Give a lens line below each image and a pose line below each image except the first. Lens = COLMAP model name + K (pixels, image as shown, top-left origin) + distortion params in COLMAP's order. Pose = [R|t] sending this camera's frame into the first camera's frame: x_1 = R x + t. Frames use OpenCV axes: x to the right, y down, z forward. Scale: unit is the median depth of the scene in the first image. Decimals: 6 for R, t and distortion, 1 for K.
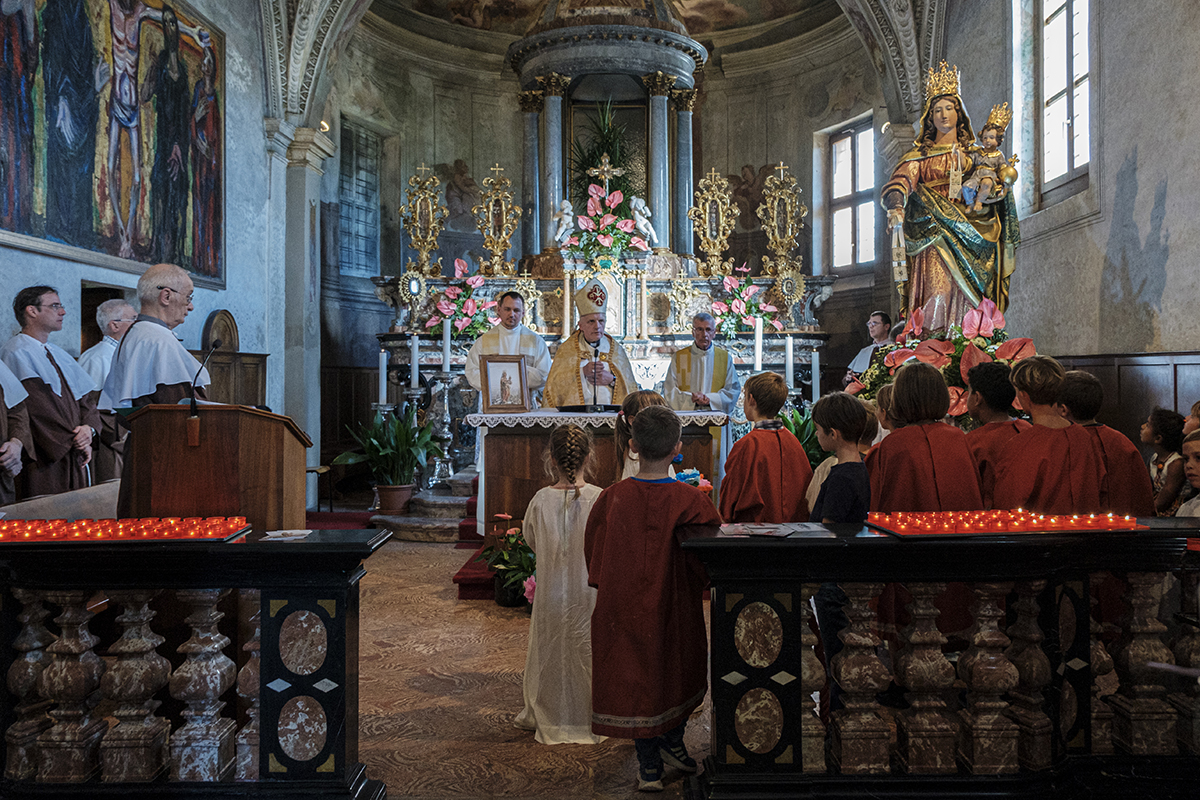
lens RADIAL K [[1002.1, 0, 597.4], [0, 1002.1, 350.1], [0, 0, 1]] dist [-0.001099, 0.061570]
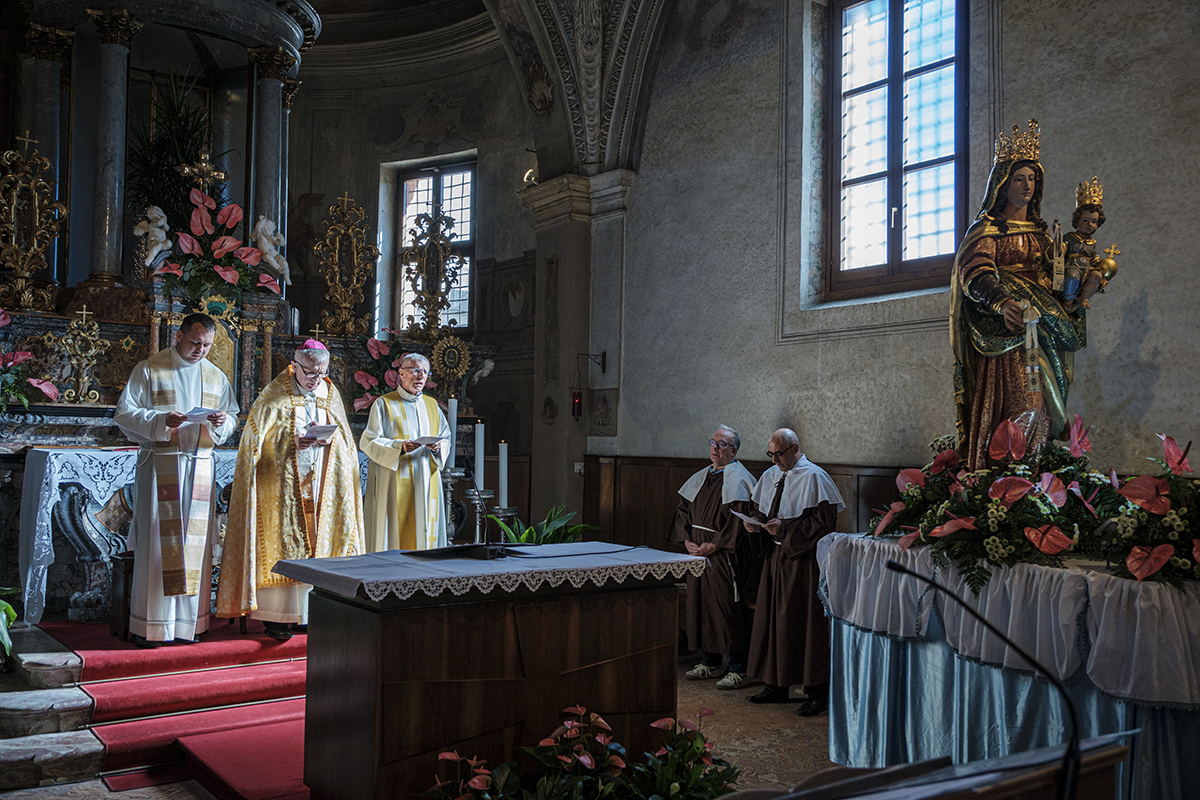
lens RADIAL K [[1087.9, 0, 600.0], [0, 1087.9, 400.0], [0, 0, 1]] dist [-0.005707, -0.004956]
pose [[0.790414, 0.037417, 0.611429, -0.235498], [-0.030733, 0.999298, -0.021423, -0.015392], [-0.611802, -0.001858, 0.791009, 0.255390]]
